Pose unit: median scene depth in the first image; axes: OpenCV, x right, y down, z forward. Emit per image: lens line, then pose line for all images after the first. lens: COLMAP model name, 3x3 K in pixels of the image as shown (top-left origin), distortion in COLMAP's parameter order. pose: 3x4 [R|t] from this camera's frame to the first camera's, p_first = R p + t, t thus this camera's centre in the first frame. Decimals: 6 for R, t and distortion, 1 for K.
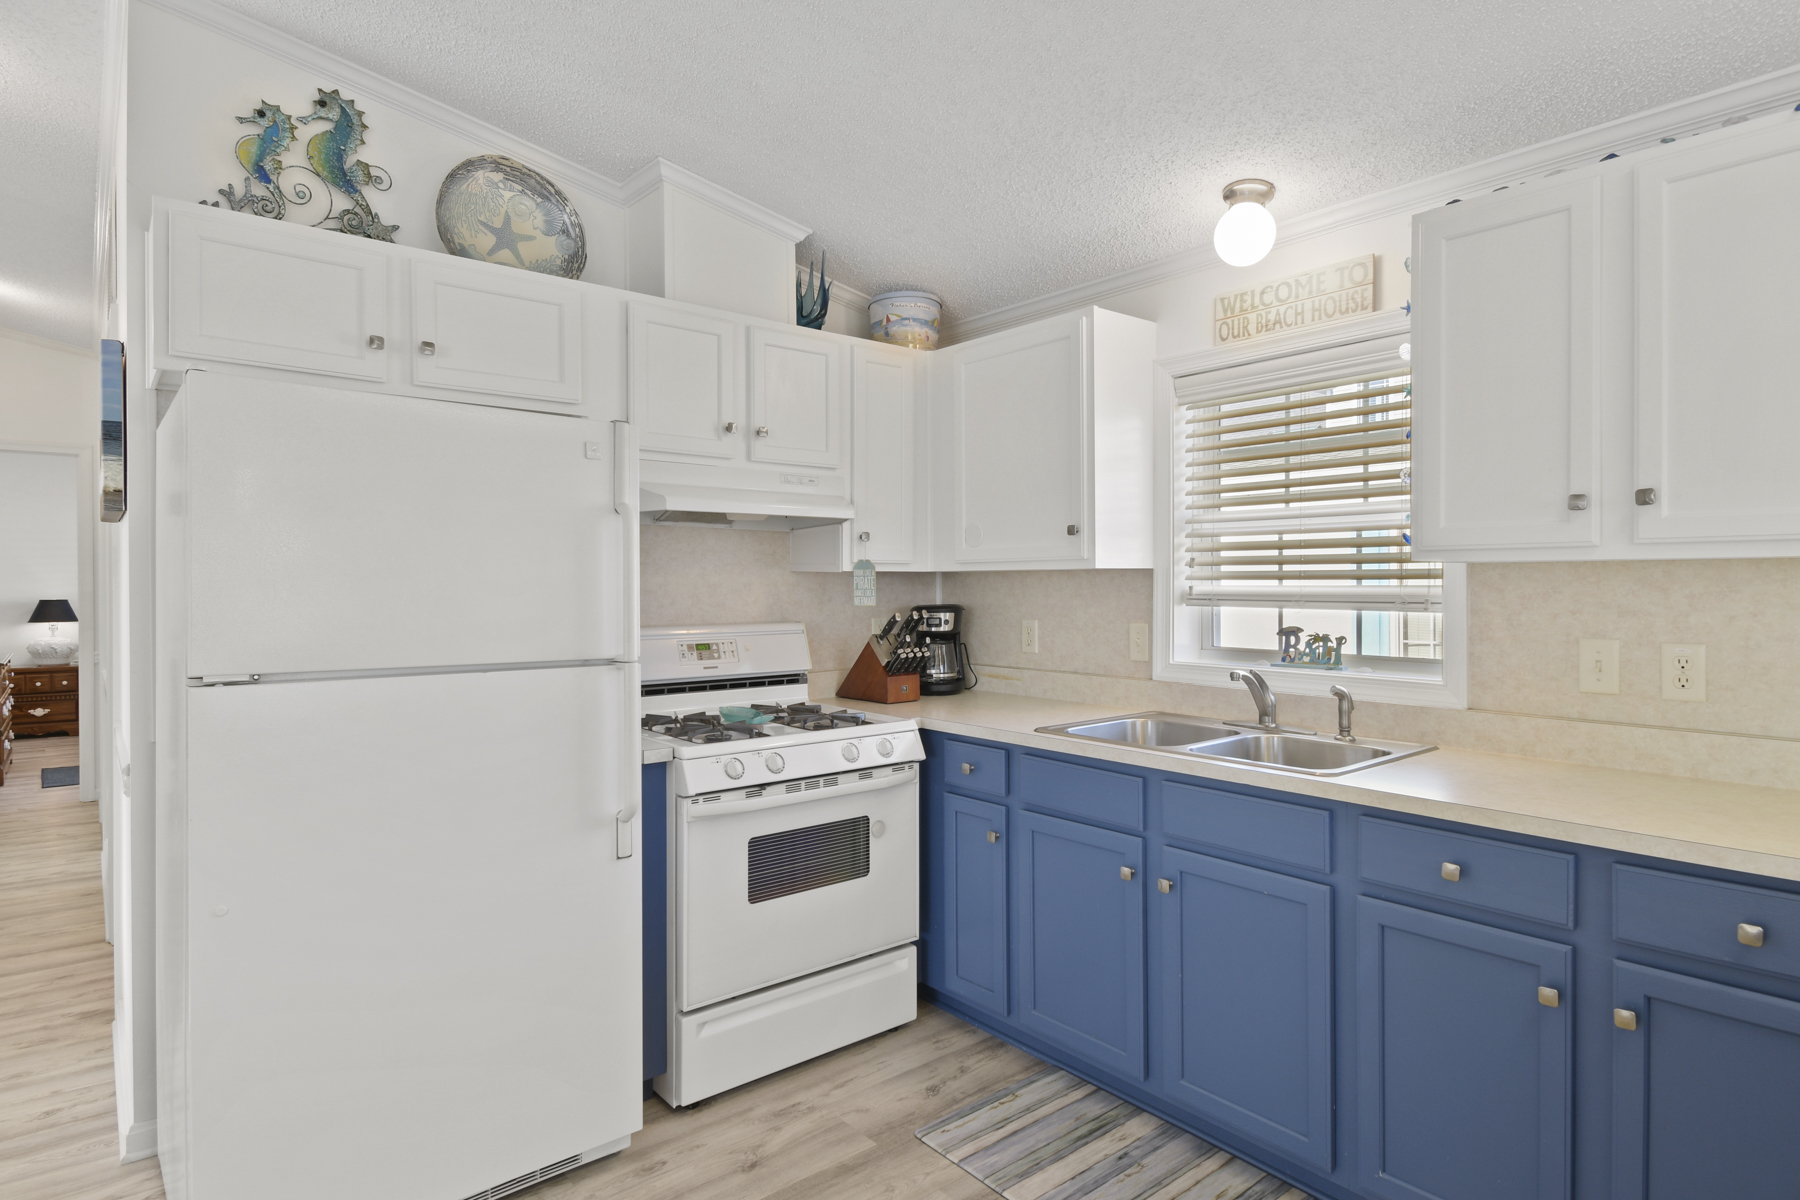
lens RADIAL K [[978.1, 0, 903.1], [0, 978.1, 591.9], [0, 0, 1]] dist [0.022446, -0.013356]
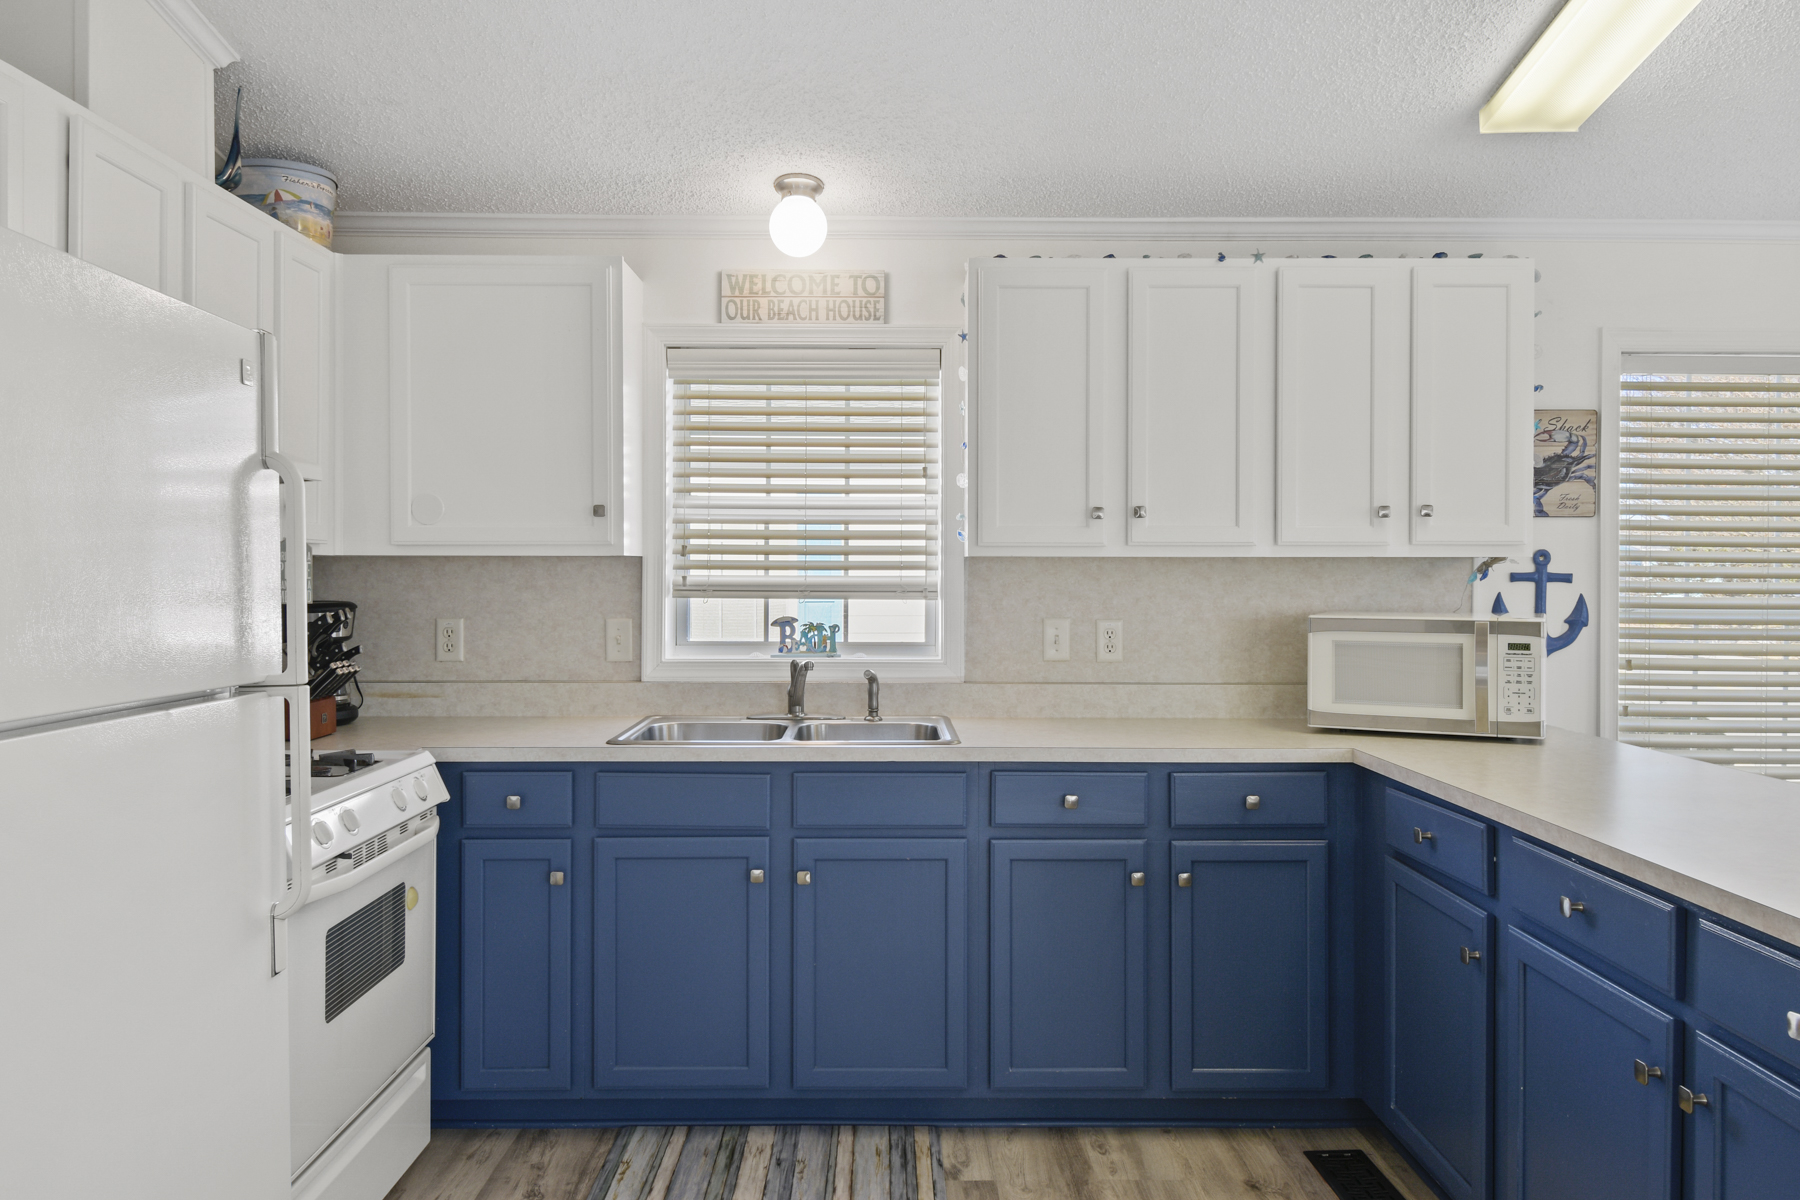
lens RADIAL K [[1313.2, 0, 910.6], [0, 1313.2, 577.1], [0, 0, 1]] dist [0.020969, -0.019557]
pose [[0.627234, 0.001386, 0.778830, -0.581552], [0.003429, 0.999984, -0.004542, 0.001334], [-0.778823, 0.005520, 0.627219, 0.064791]]
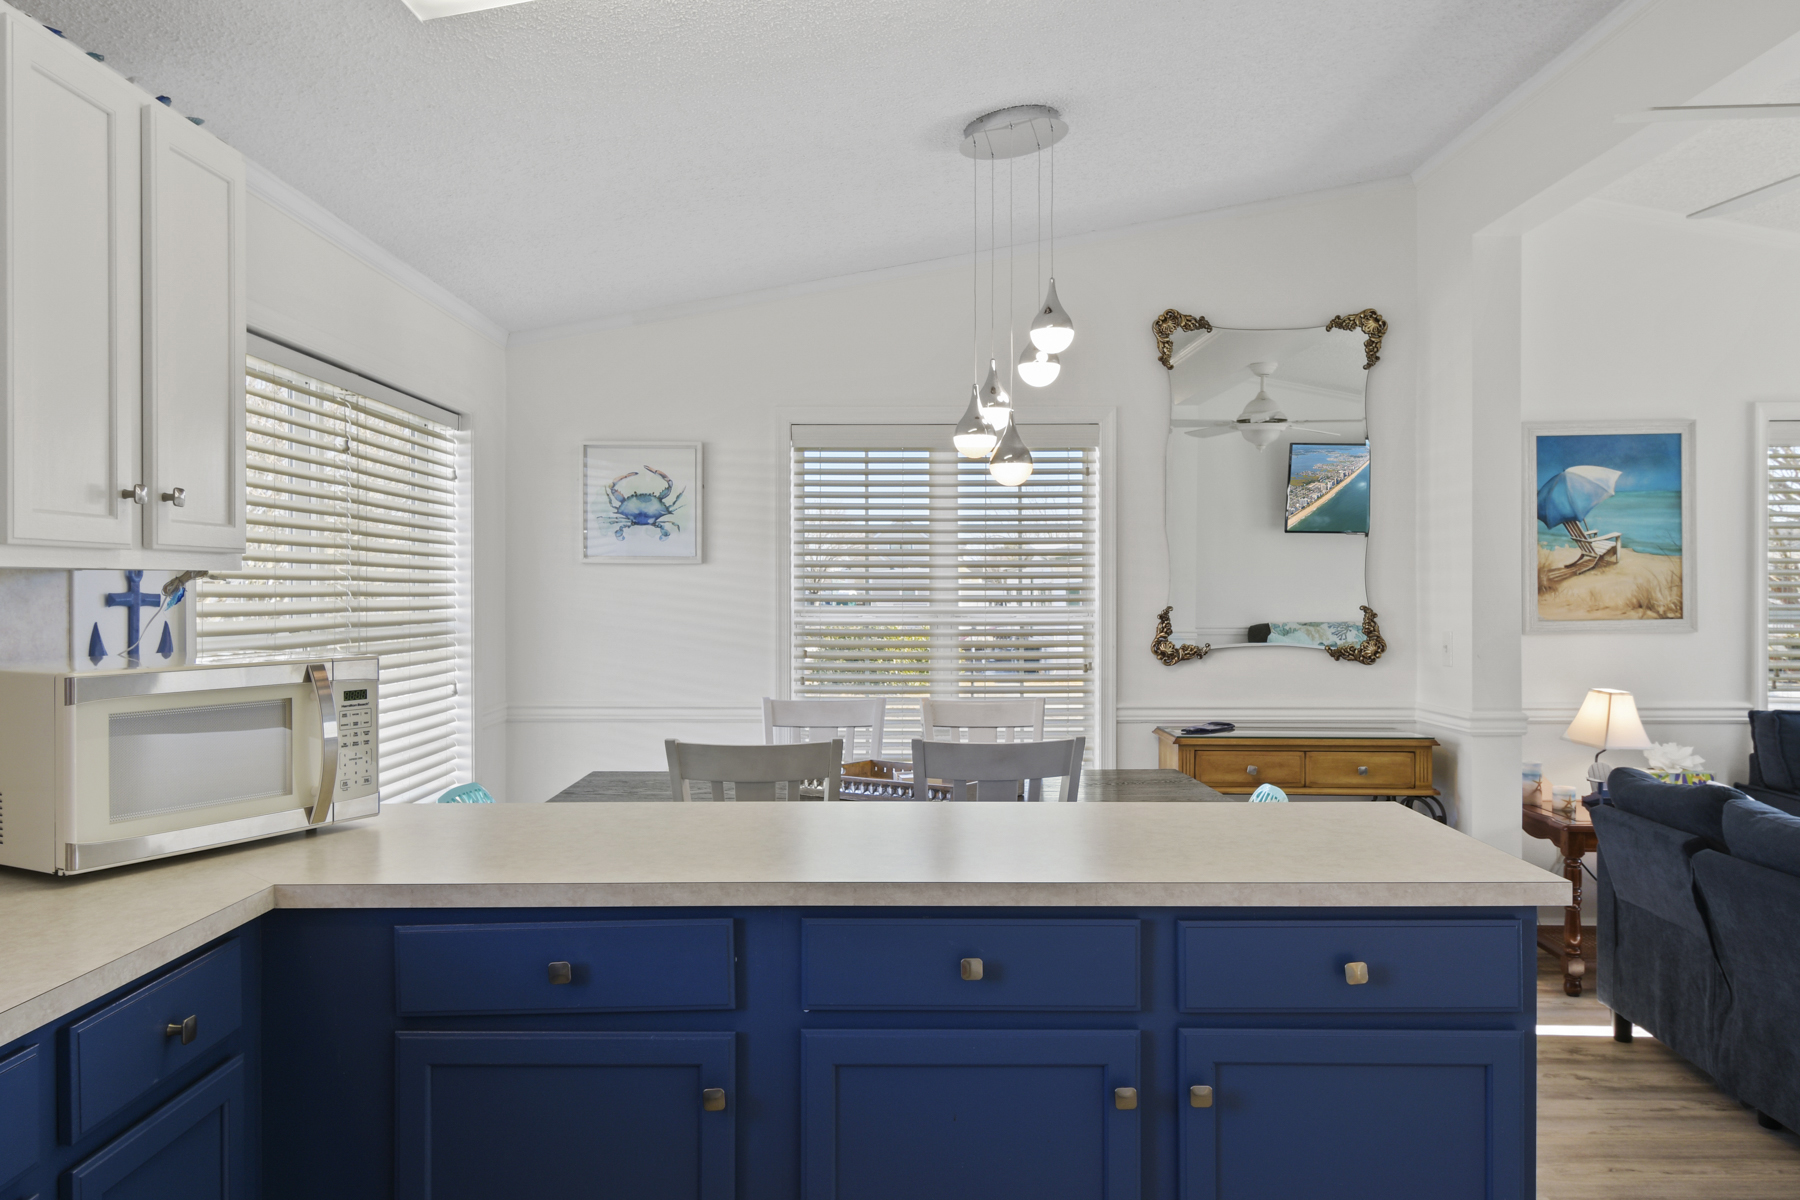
lens RADIAL K [[1313.2, 0, 897.6], [0, 1313.2, 596.2], [0, 0, 1]] dist [0.020969, -0.019557]
pose [[-0.766438, 0.001873, 0.642316, -0.156236], [0.012247, 0.999857, 0.011698, -0.009194], [-0.642202, 0.016832, -0.766351, 0.782521]]
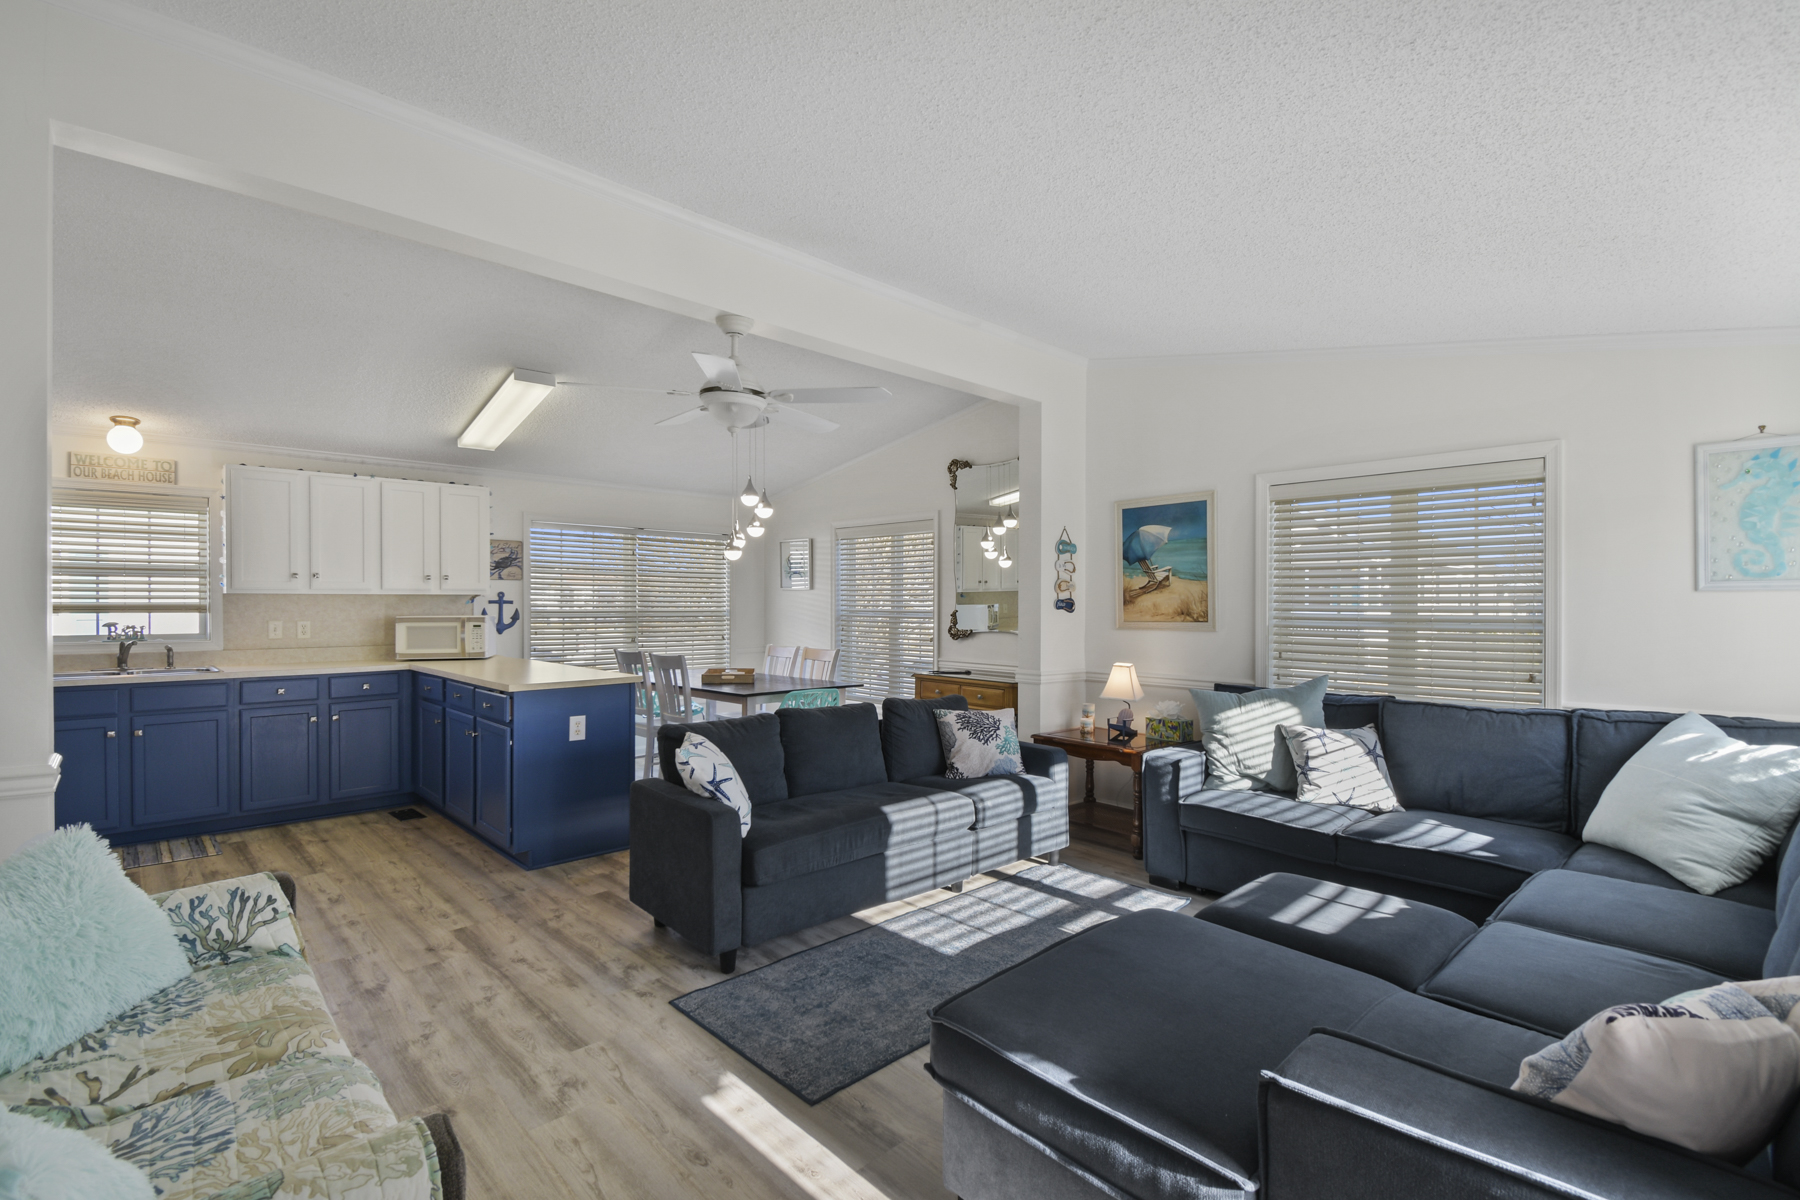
lens RADIAL K [[819.6, 0, 896.3], [0, 819.6, 605.4], [0, 0, 1]] dist [0.025417, -0.018584]
pose [[-0.067993, -0.002015, 0.997684, -1.470242], [0.008825, 0.999958, 0.002621, 0.010729], [-0.997647, 0.008983, -0.067973, -0.527178]]
